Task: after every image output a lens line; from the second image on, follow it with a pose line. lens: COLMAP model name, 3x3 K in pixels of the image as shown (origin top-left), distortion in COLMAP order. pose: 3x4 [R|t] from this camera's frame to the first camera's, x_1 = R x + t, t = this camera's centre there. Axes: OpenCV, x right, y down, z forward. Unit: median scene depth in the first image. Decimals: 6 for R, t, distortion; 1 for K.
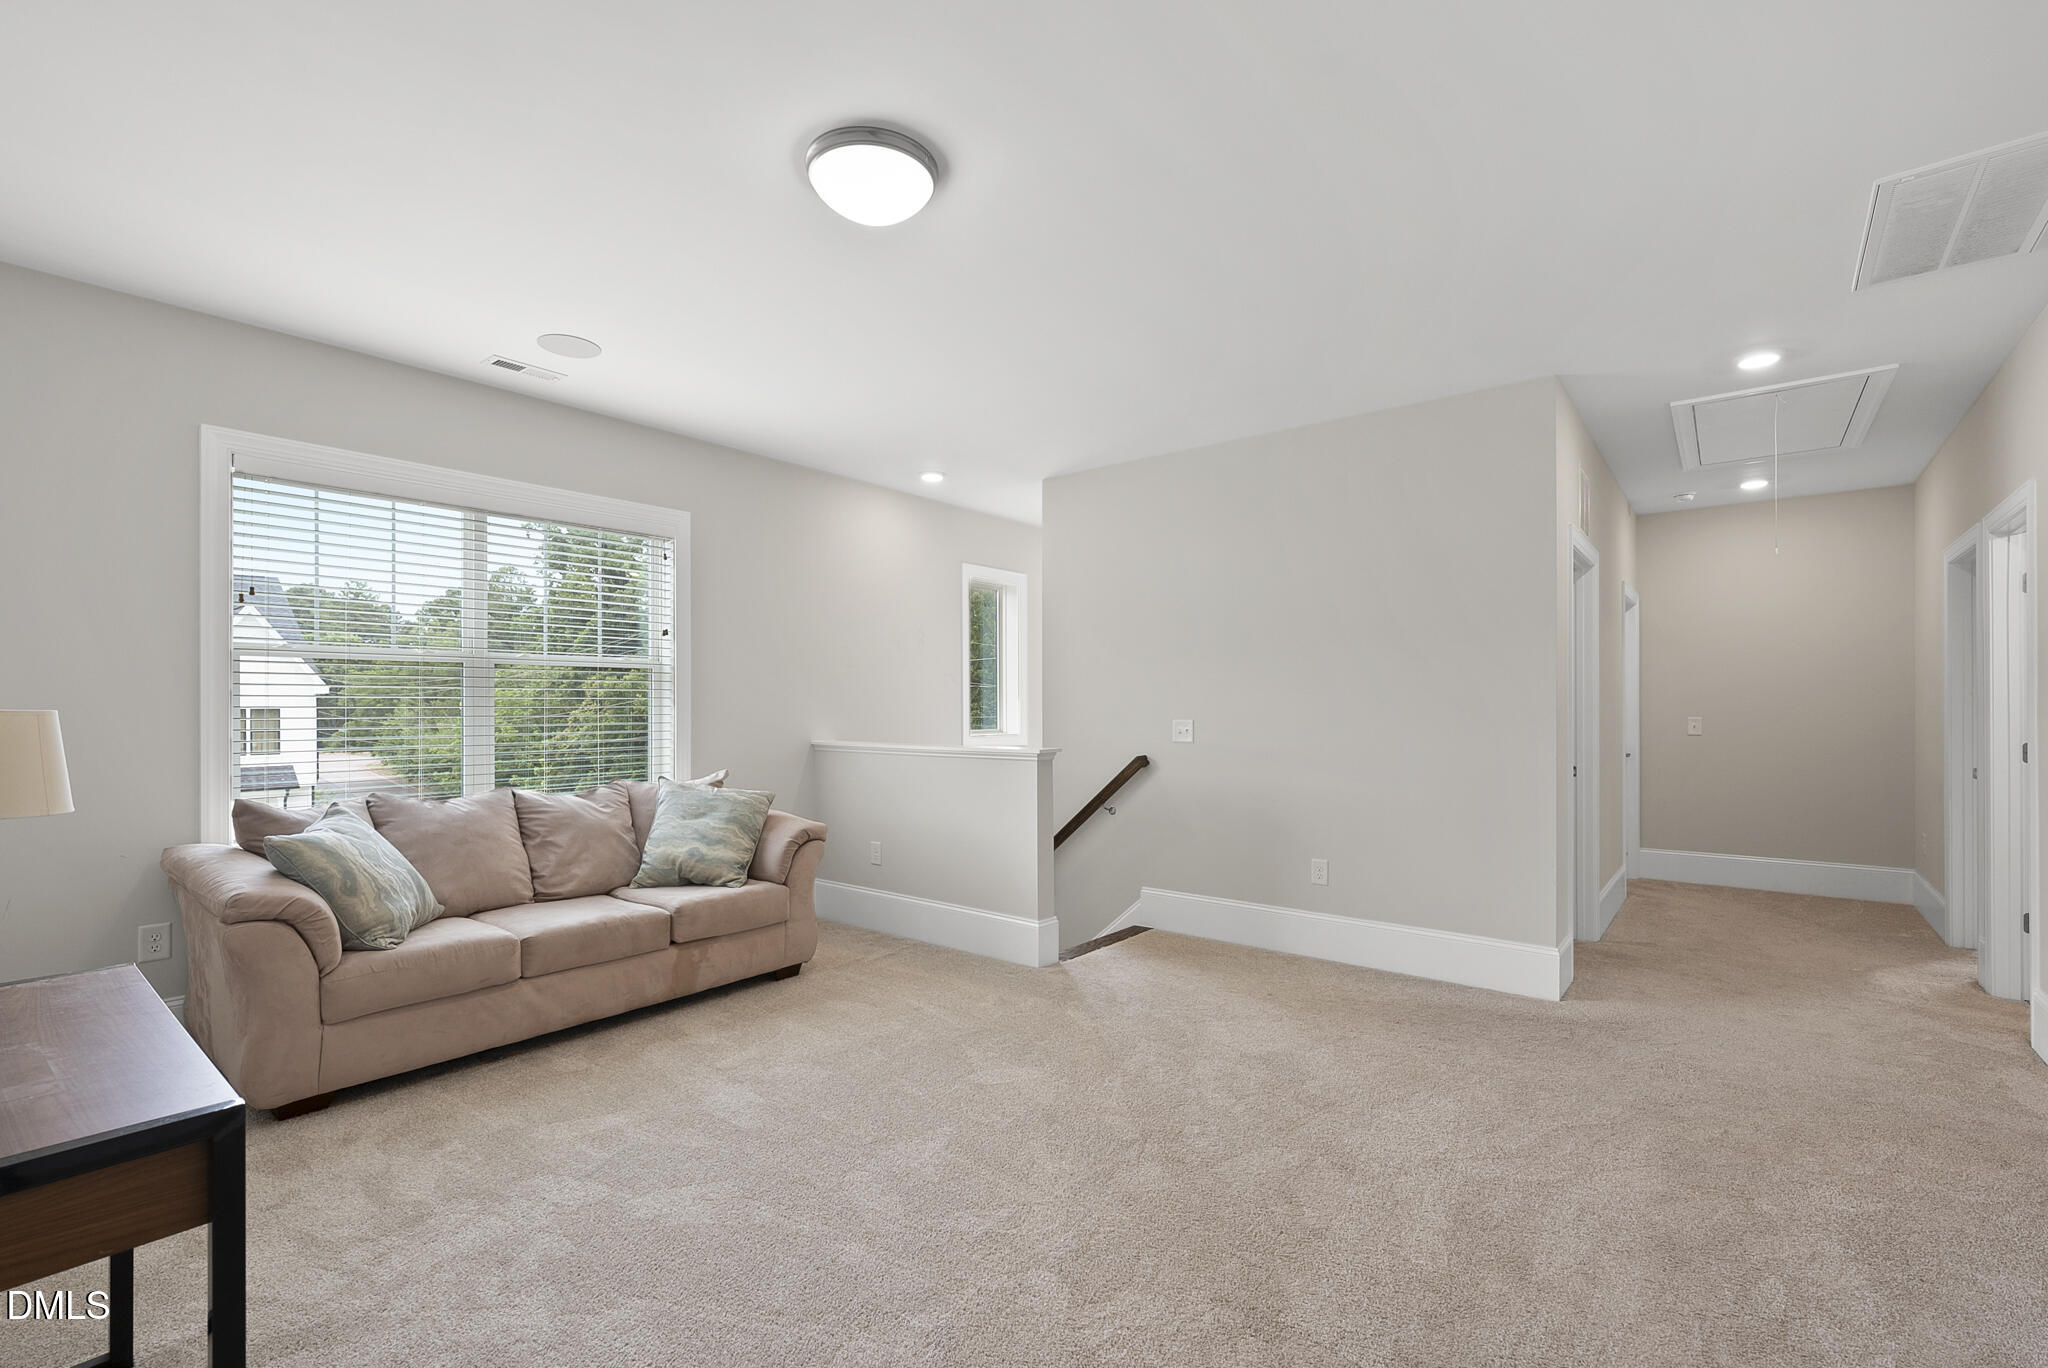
lens RADIAL K [[887.1, 0, 1032.1], [0, 887.1, 714.8], [0, 0, 1]] dist [0.002024, 0.000381]
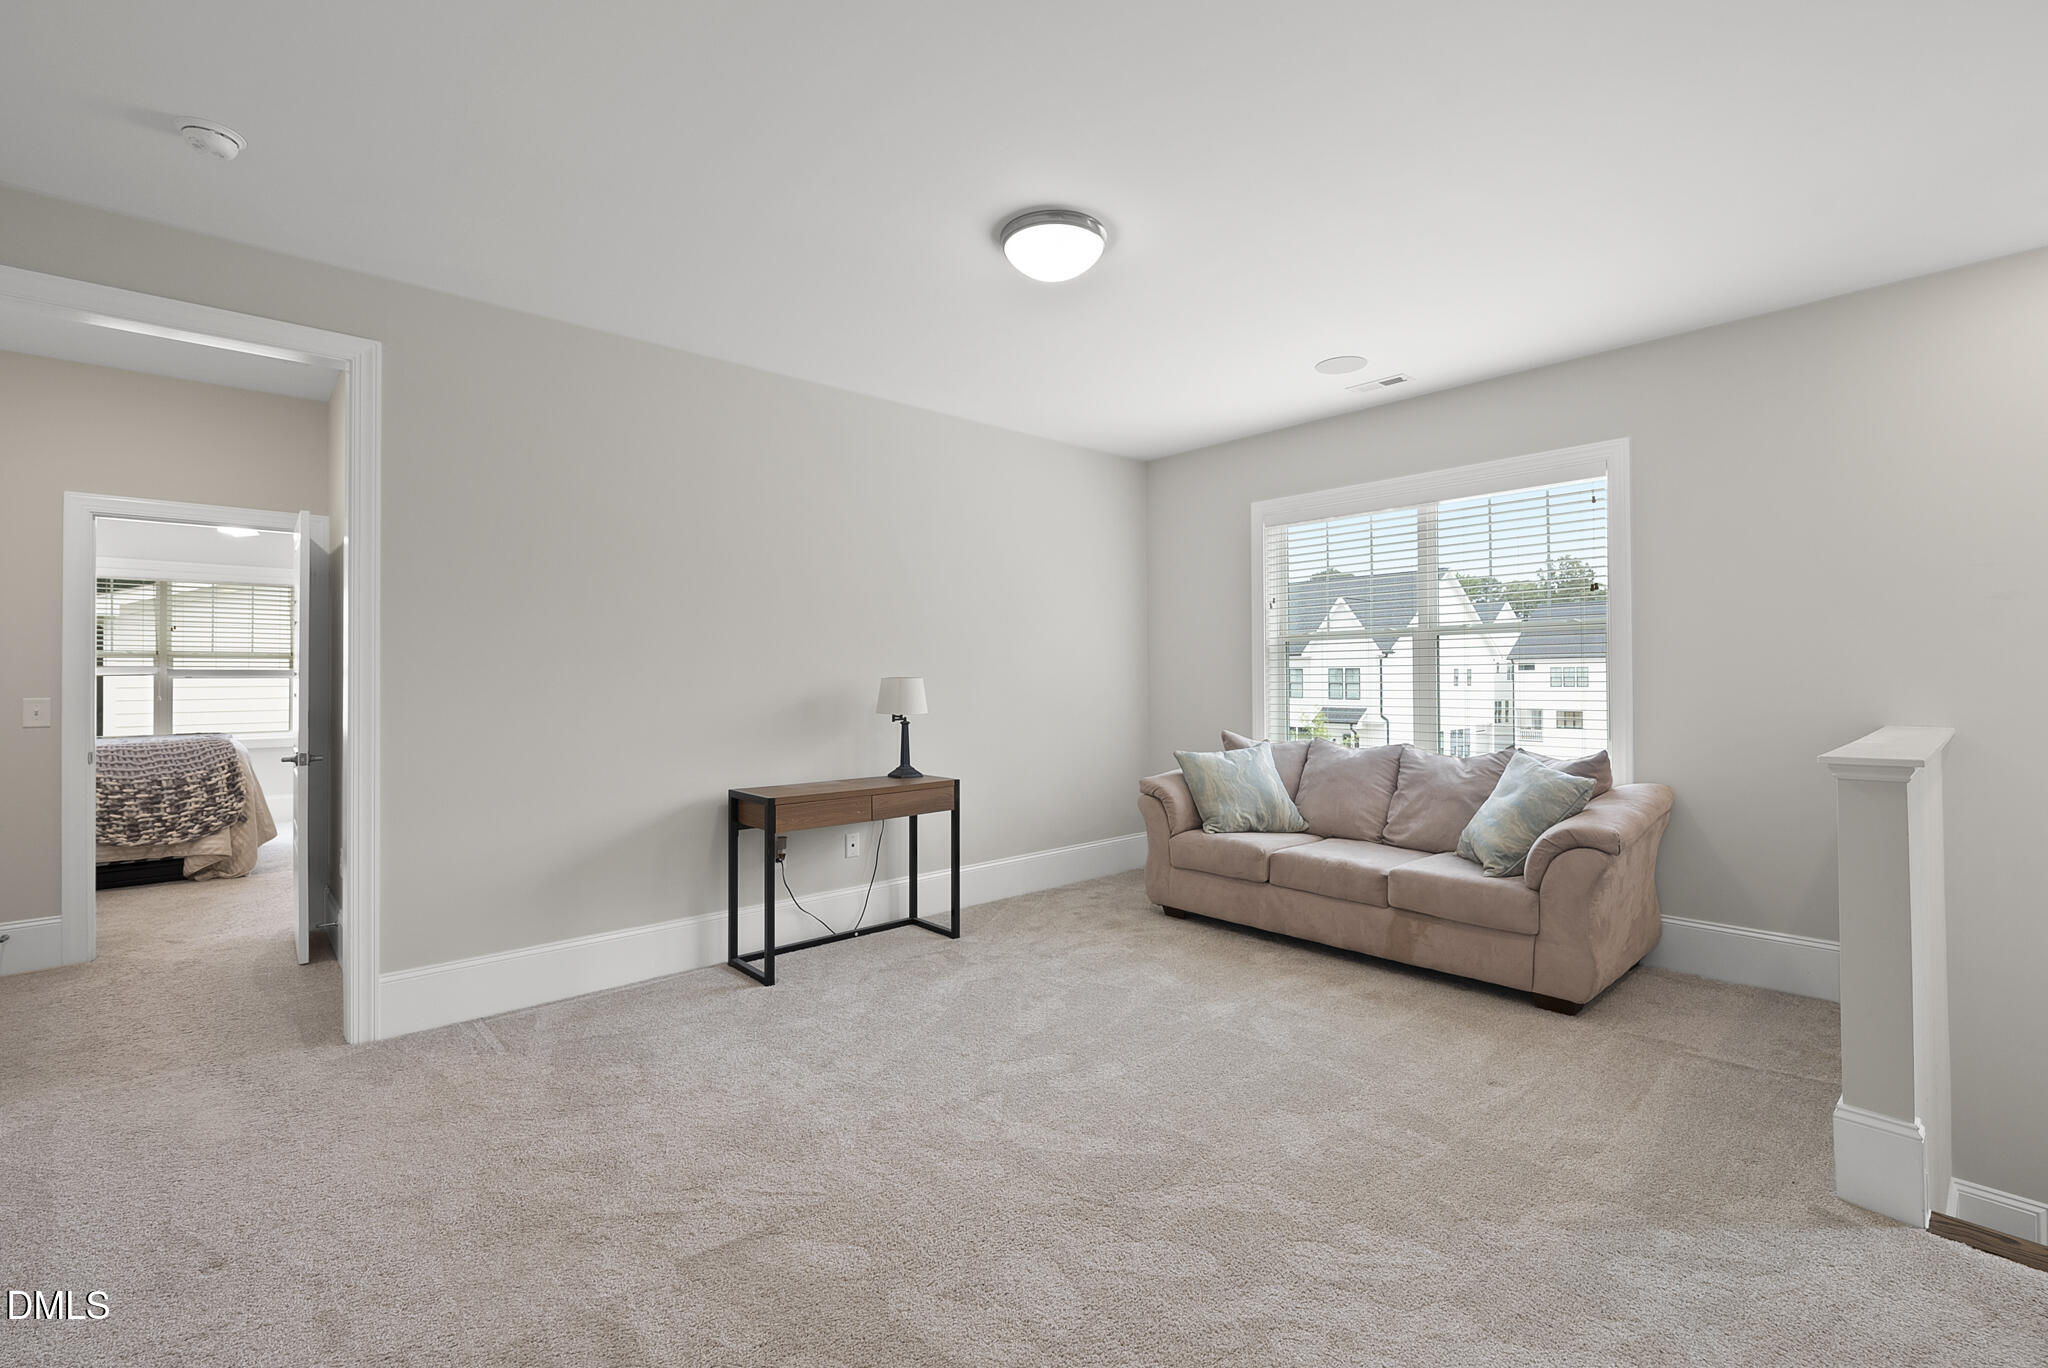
lens RADIAL K [[887.1, 0, 1025.0], [0, 887.1, 671.3], [0, 0, 1]] dist [0.002024, 0.000381]
pose [[-0.148616, -0.005760, -0.988878, 0.657271], [-0.005484, 0.999972, -0.005000, -0.003726], [0.988880, 0.004680, -0.148643, 0.723205]]
